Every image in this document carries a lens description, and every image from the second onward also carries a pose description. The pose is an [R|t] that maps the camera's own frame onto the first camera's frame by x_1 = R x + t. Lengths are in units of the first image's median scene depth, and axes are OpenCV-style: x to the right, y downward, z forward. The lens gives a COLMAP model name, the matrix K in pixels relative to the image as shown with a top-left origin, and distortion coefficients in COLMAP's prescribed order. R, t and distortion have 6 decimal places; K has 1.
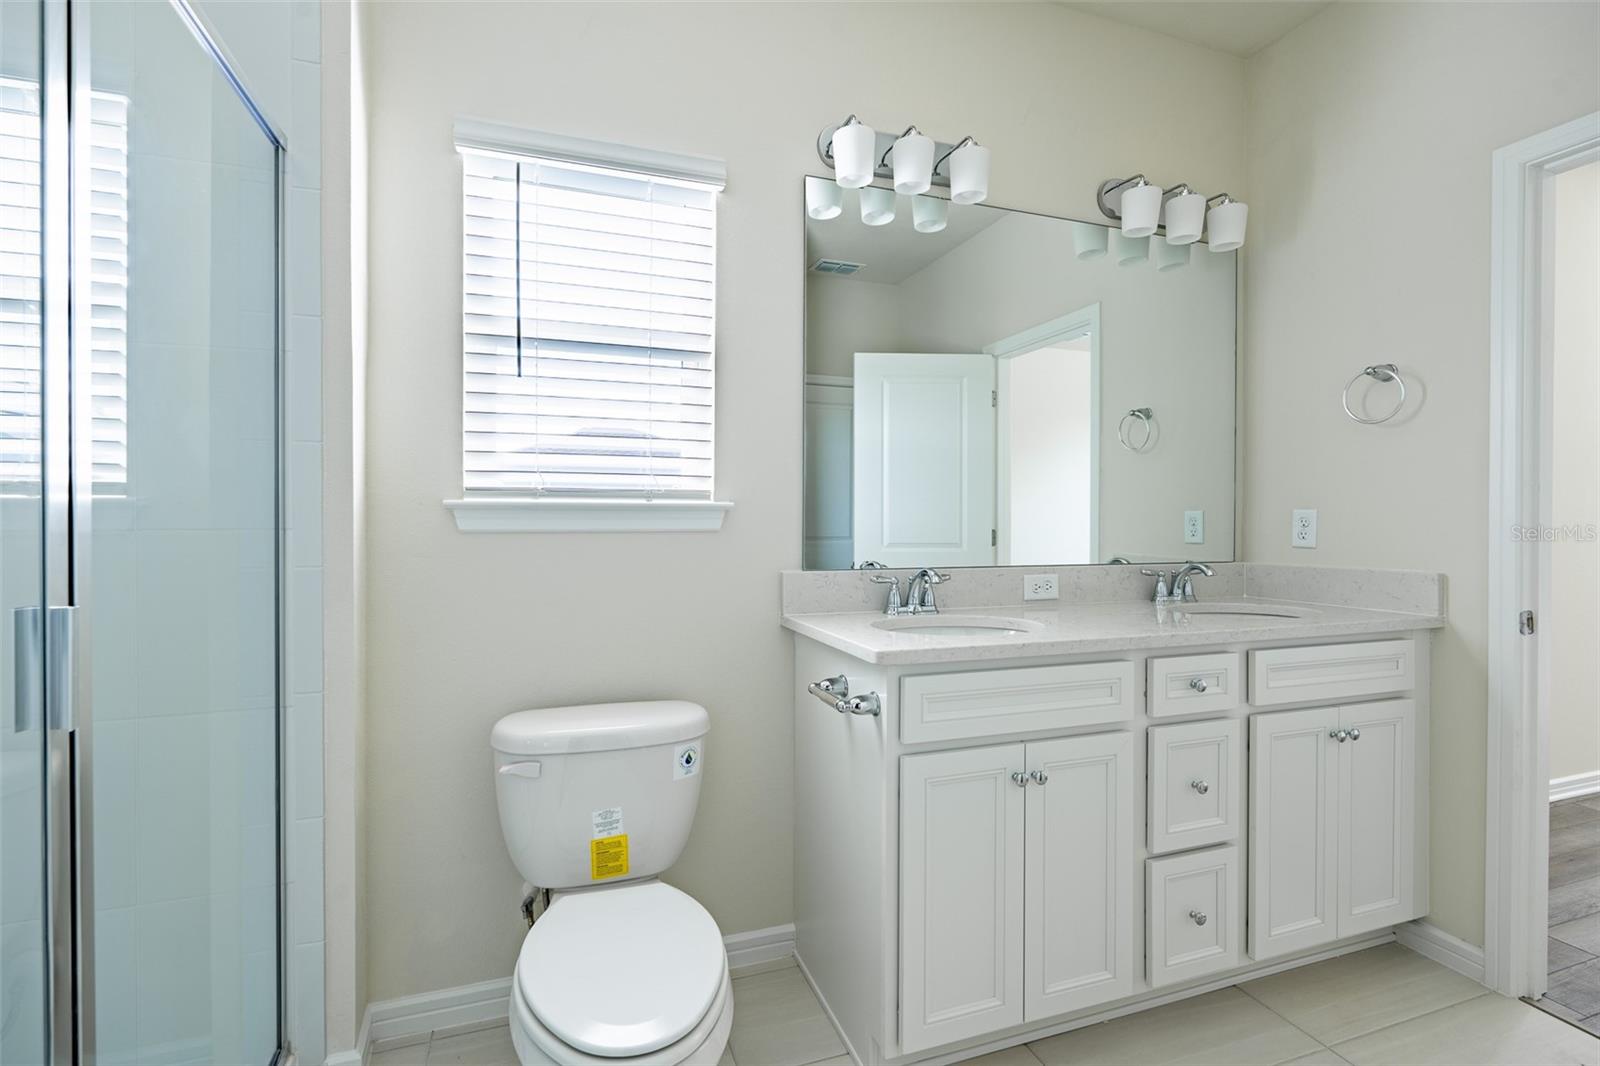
lens RADIAL K [[698.6, 0, 795.5], [0, 698.6, 524.4], [0, 0, 1]] dist [-0.004196, 0.000647]
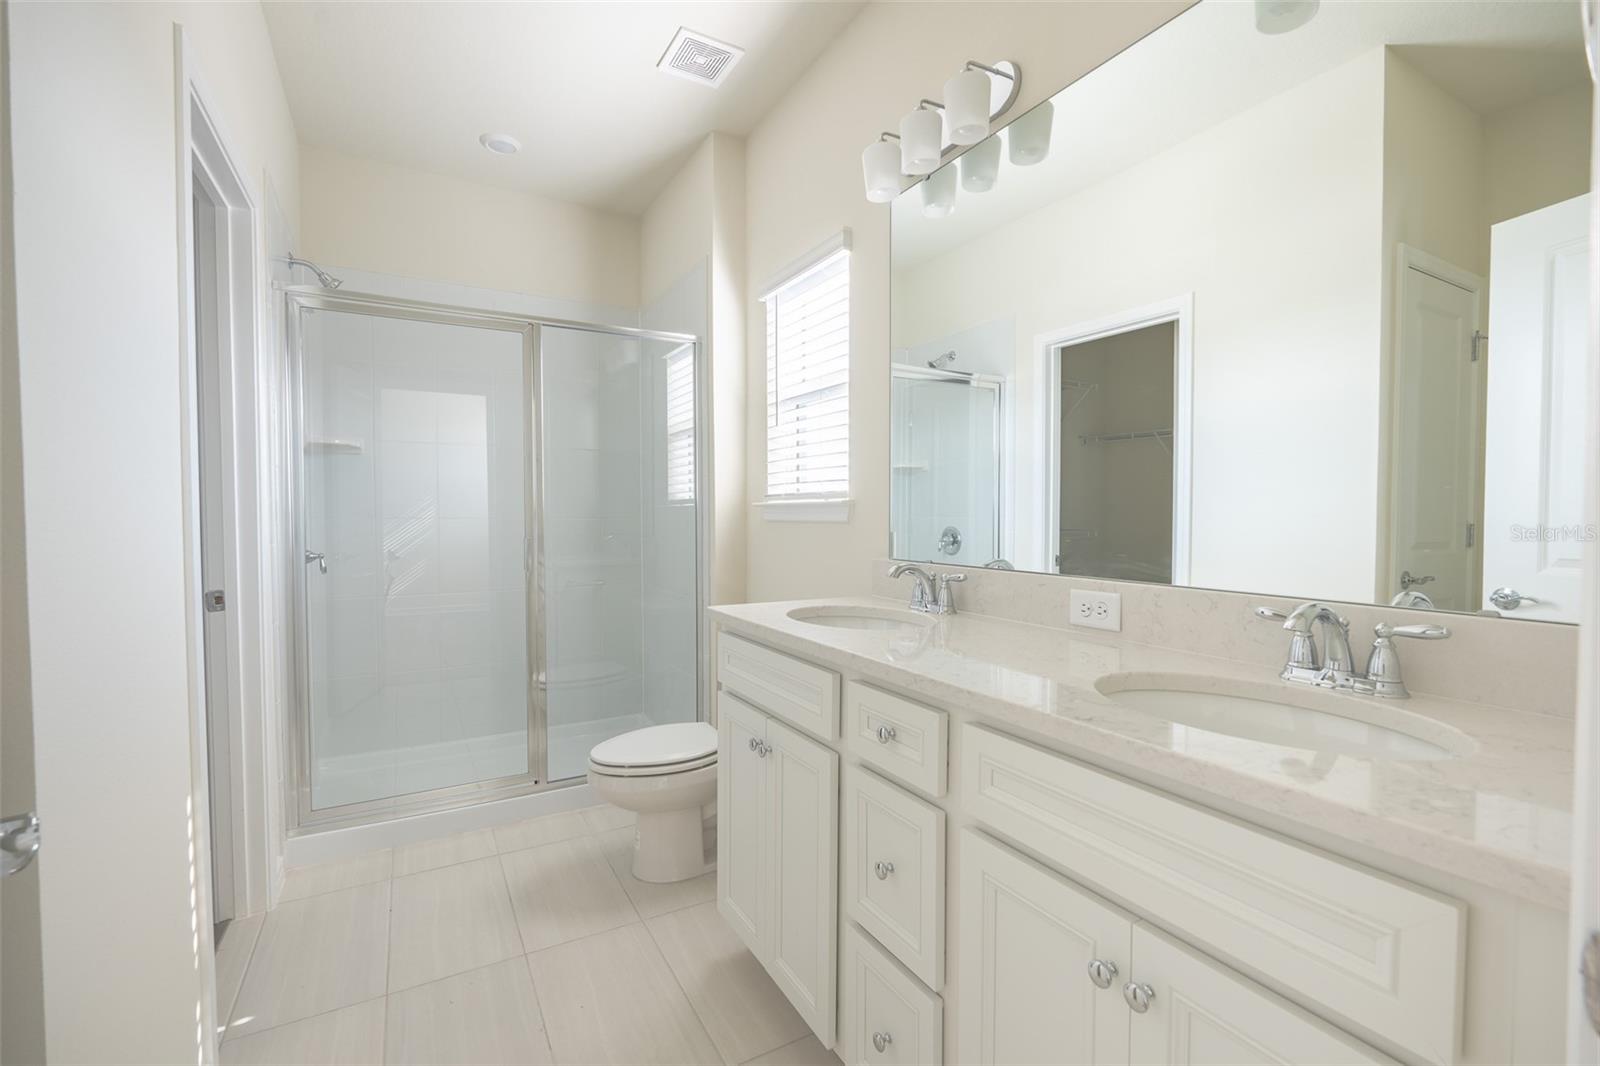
lens RADIAL K [[698.6, 0, 800.9], [0, 698.6, 533.8], [0, 0, 1]] dist [-0.004196, 0.000647]
pose [[0.193849, 0.024550, -0.980724, 1.122266], [-0.008746, 0.999690, 0.023296, 0.001523], [0.980992, 0.004062, 0.194004, 0.671602]]
